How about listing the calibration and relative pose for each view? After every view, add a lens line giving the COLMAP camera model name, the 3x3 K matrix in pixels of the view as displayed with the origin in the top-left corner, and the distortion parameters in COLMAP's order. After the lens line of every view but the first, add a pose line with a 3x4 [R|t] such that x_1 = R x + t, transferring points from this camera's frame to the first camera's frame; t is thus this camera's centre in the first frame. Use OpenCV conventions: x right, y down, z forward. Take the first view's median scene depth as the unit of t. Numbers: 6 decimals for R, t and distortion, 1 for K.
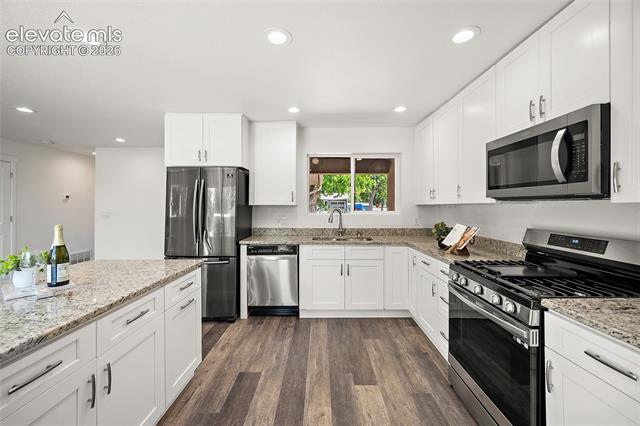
lens RADIAL K [[253.1, 0, 319.2], [0, 253.1, 206.3], [0, 0, 1]] dist [-0.001328, 0.000128]
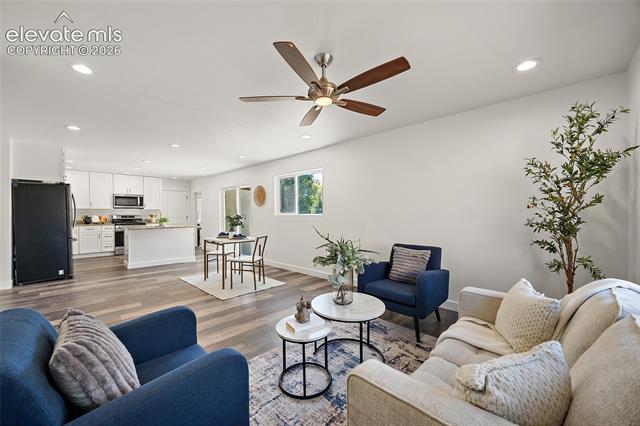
lens RADIAL K [[250.5, 0, 318.2], [0, 250.5, 213.3], [0, 0, 1]] dist [-0.001017, -0.000108]
pose [[-0.715589, -0.001299, 0.698520, -3.690331], [0.002748, 0.999985, 0.004675, 0.039739], [-0.698516, 0.005265, -0.715575, 1.324671]]
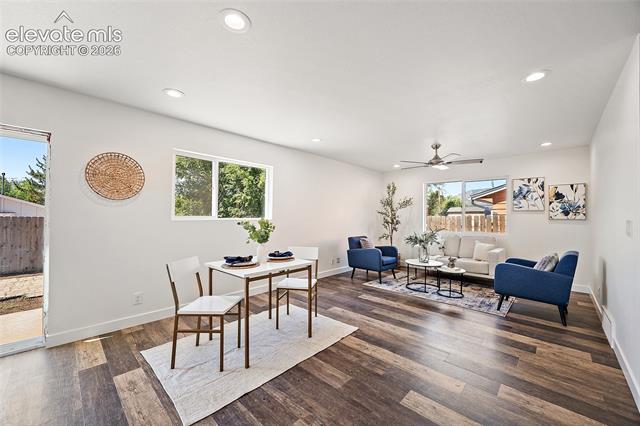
lens RADIAL K [[250.5, 0, 318.2], [0, 250.5, 213.3], [0, 0, 1]] dist [-0.001017, -0.000108]
pose [[-0.691071, -0.018359, -0.722554, -1.180966], [-0.014239, 0.999829, -0.011785, 0.039436], [0.722647, 0.002144, -0.691214, 1.329391]]
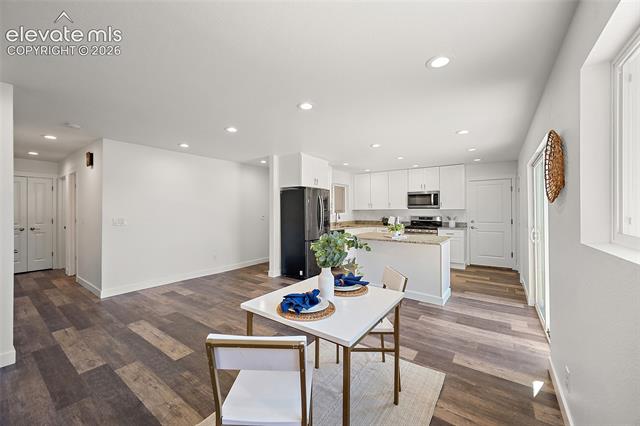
lens RADIAL K [[250.5, 0, 318.2], [0, 250.5, 213.3], [0, 0, 1]] dist [-0.001017, -0.000108]
pose [[0.586210, -0.012980, 0.810055, -2.406950], [0.007885, 0.999916, 0.010316, -0.002735], [-0.810121, 0.000340, 0.586263, -0.020546]]
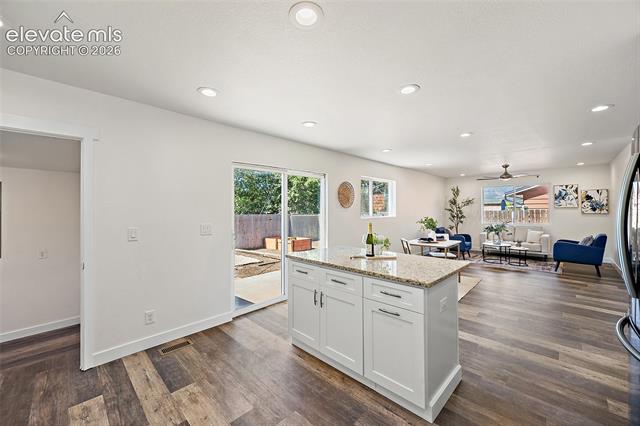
lens RADIAL K [[253.1, 0, 319.2], [0, 253.1, 206.3], [0, 0, 1]] dist [-0.001328, 0.000128]
pose [[-0.698134, -0.008500, -0.715917, 0.297015], [0.000252, 0.999927, -0.012117, -0.010948], [0.715967, -0.008640, -0.698081, 1.150928]]
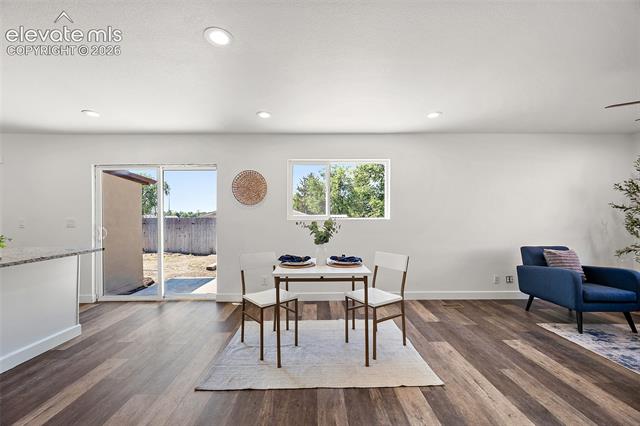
lens RADIAL K [[250.5, 0, 318.2], [0, 250.5, 213.3], [0, 0, 1]] dist [-0.001017, -0.000108]
pose [[-0.999954, -0.000447, -0.009535, -1.790875], [-0.000406, 0.999991, -0.004322, 0.036175], [0.009537, -0.004318, -0.999945, 1.431580]]
